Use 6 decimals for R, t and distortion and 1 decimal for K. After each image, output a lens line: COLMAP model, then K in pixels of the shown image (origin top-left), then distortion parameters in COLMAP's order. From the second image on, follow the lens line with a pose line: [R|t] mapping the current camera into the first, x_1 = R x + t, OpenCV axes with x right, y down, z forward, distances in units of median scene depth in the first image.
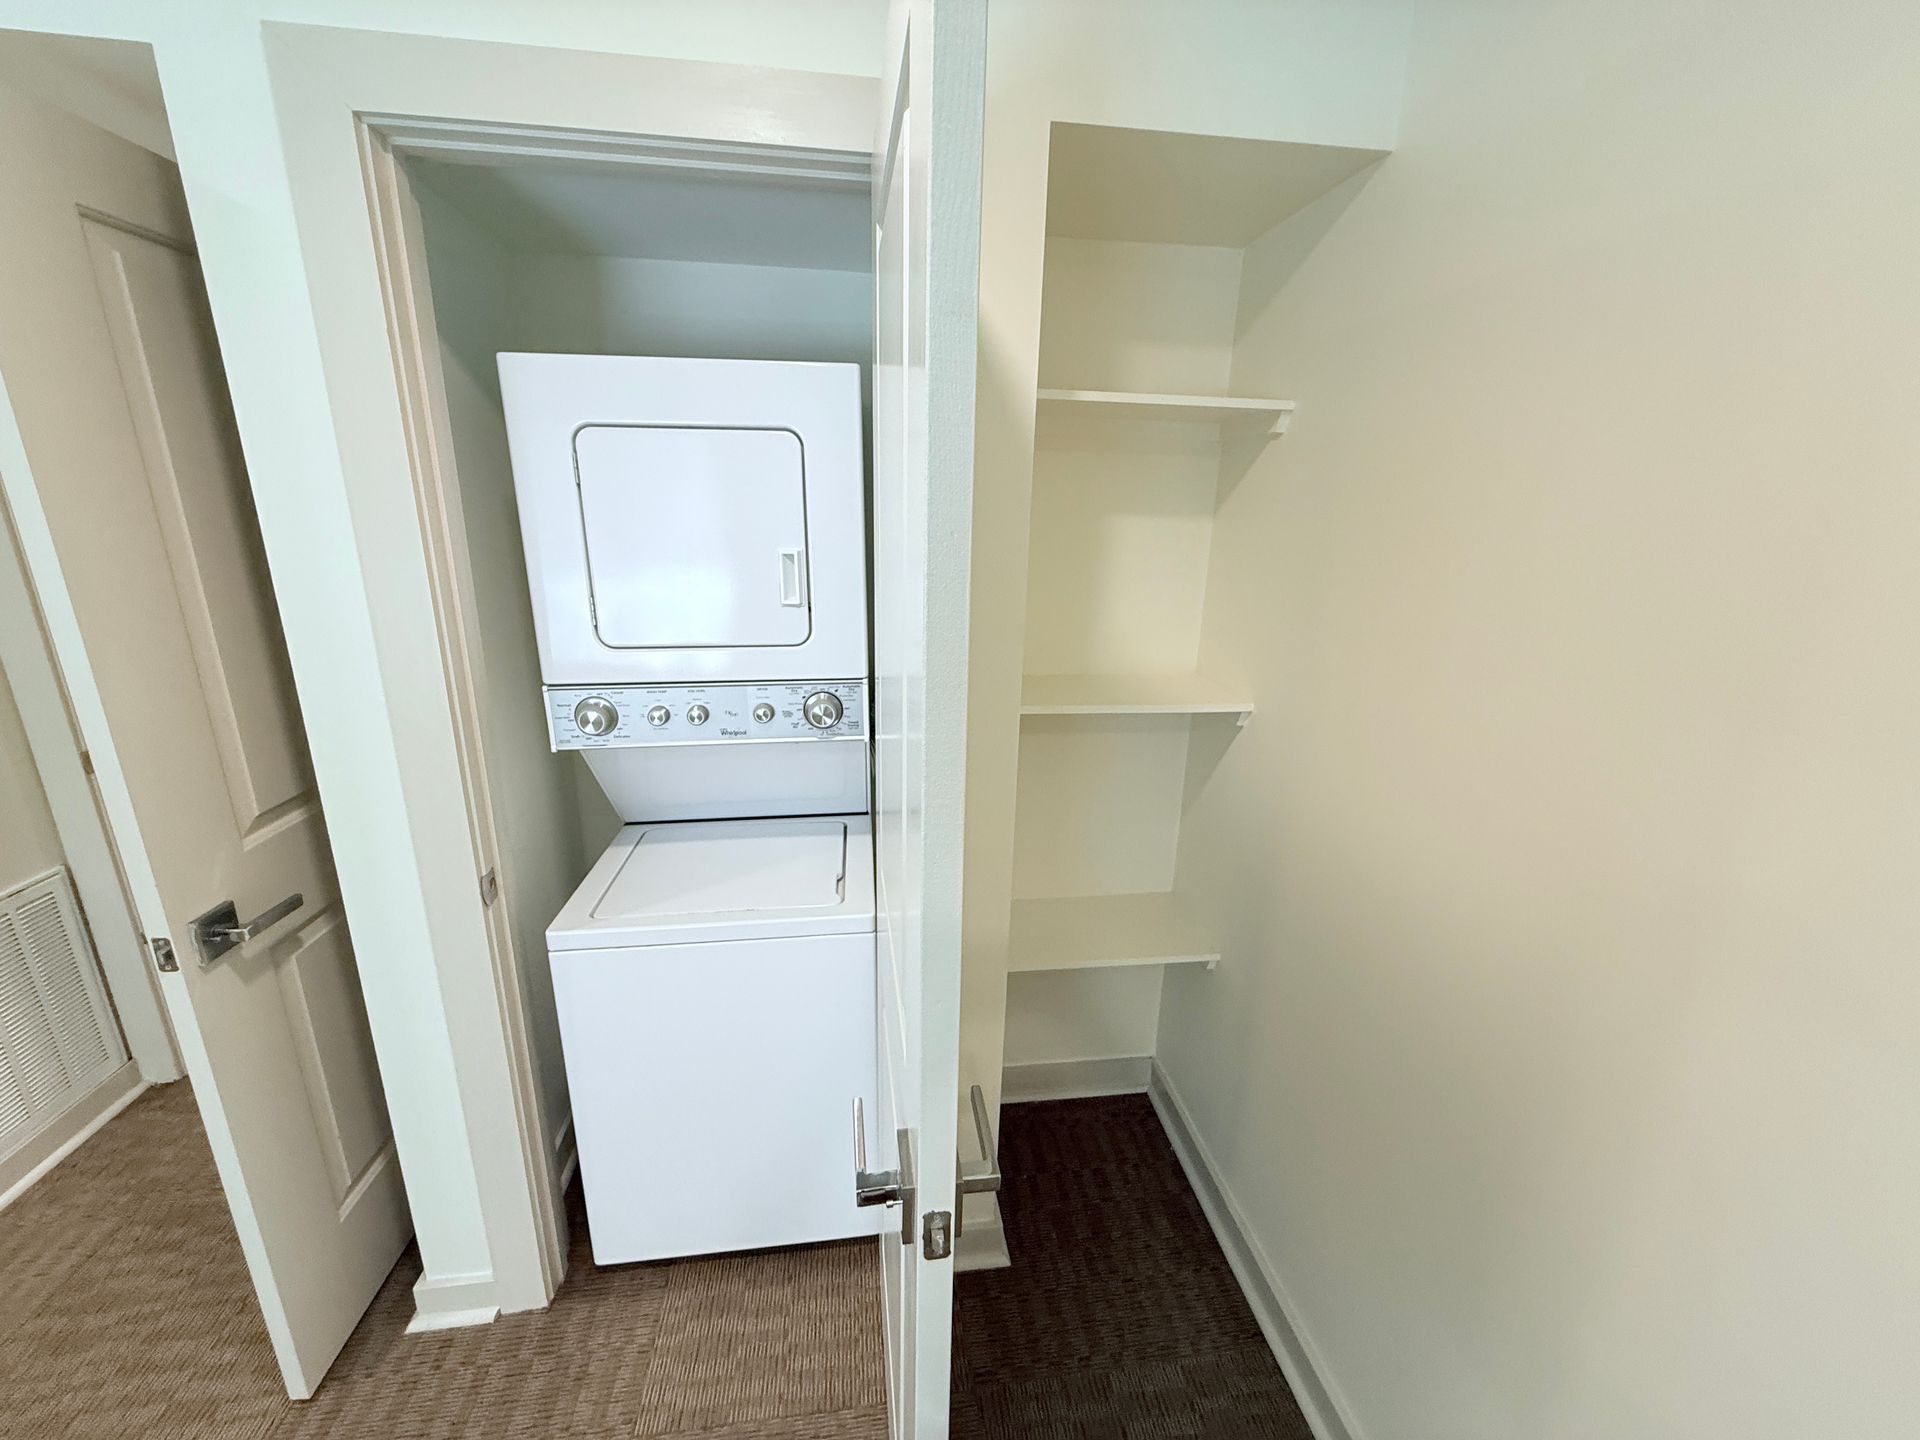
lens RADIAL K [[770.1, 0, 957.9], [0, 770.1, 717.0], [0, 0, 1]] dist [0.000915, -0.000256]
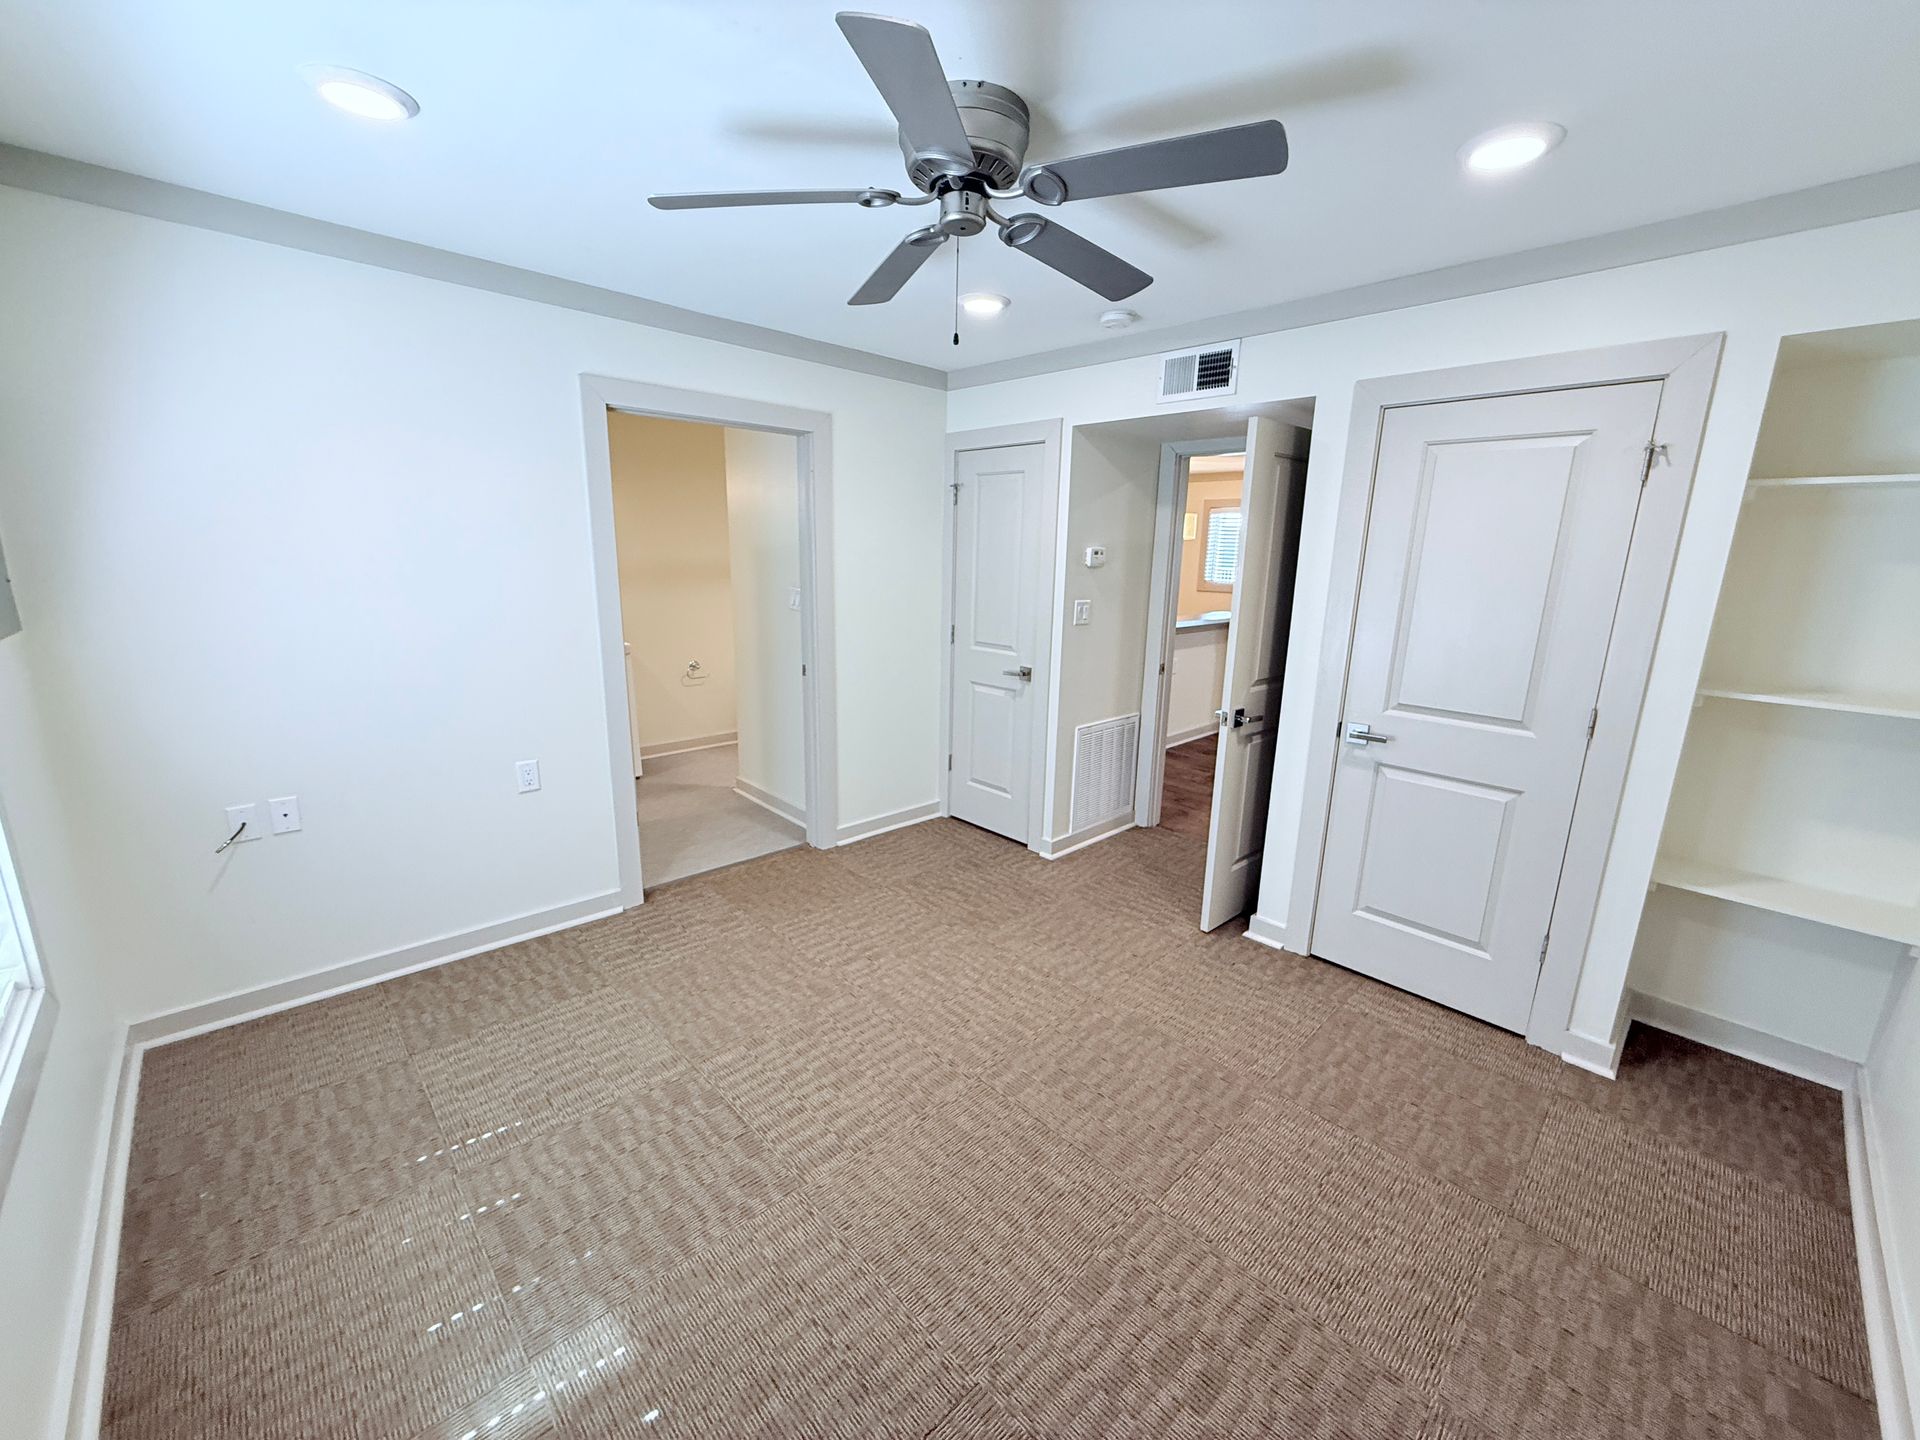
lens RADIAL K [[770.1, 0, 953.9], [0, 770.1, 725.8], [0, 0, 1]] dist [0.000915, -0.000256]
pose [[0.590435, 0.172162, -0.788509, 0.395576], [-0.229021, 0.972564, 0.040857, 0.329663], [0.773909, 0.156461, 0.613665, -1.022298]]
